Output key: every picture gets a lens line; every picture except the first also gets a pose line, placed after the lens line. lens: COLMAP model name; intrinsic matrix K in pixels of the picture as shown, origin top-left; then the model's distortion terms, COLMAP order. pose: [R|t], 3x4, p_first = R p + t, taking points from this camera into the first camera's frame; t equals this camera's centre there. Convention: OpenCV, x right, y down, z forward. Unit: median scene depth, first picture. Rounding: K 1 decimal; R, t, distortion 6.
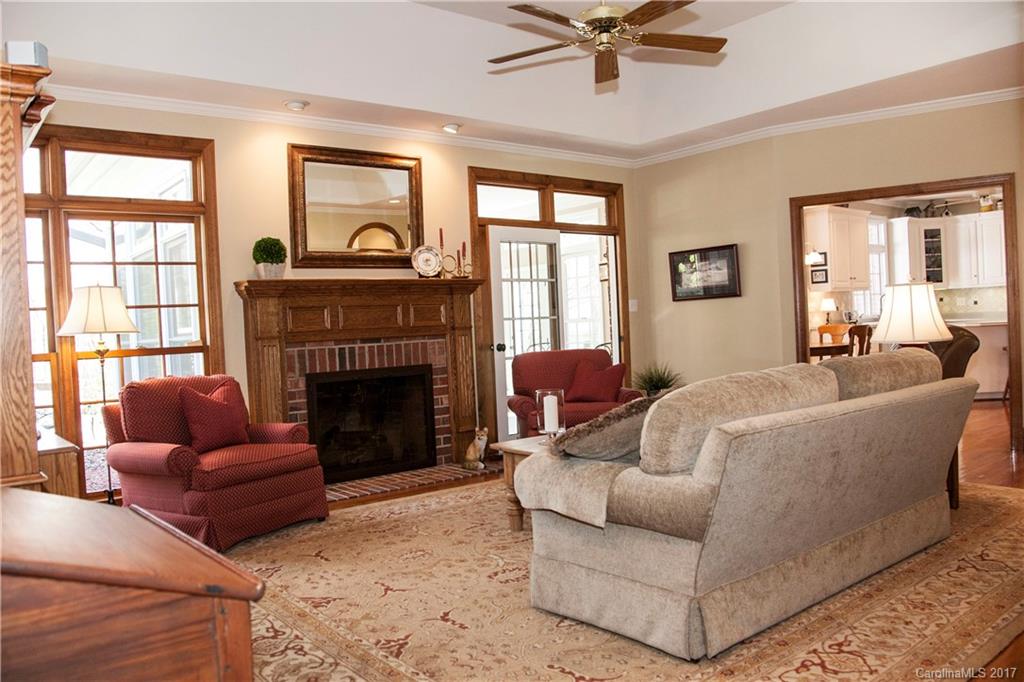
lens RADIAL K [[816.9, 0, 515.5], [0, 816.9, 338.9], [0, 0, 1]] dist [-0.071406, 0.001383]
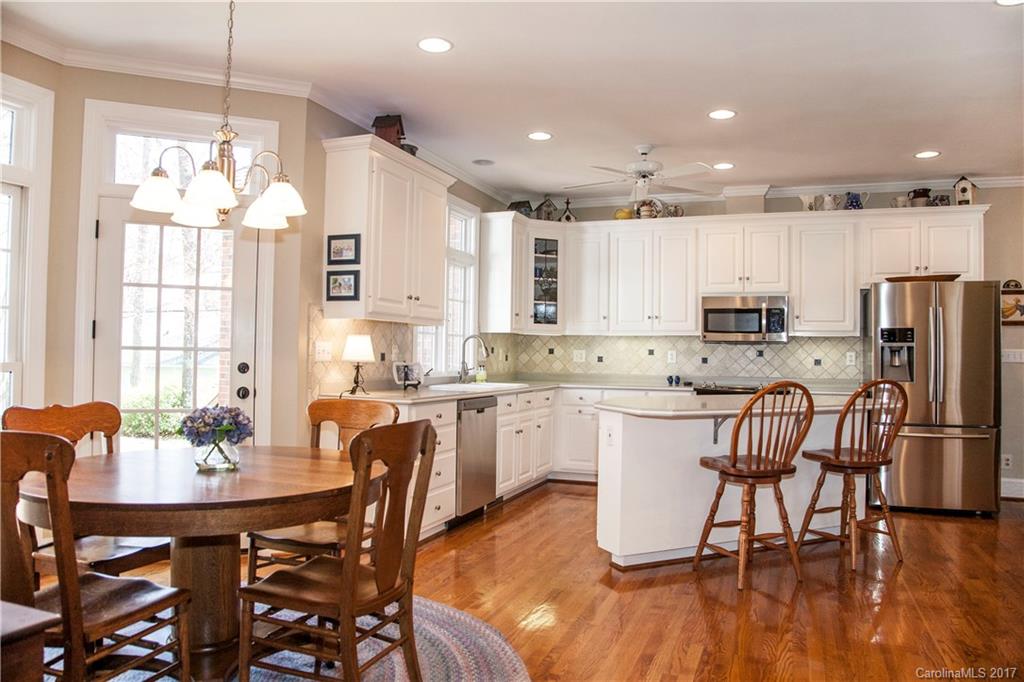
lens RADIAL K [[733.3, 0, 513.3], [0, 733.3, 338.0], [0, 0, 1]] dist [0.010624, -0.000380]
pose [[0.877493, 0.069575, 0.474515, 0.231242], [-0.045728, 0.997051, -0.061628, -0.022757], [-0.477404, 0.032379, 0.878087, 0.512121]]
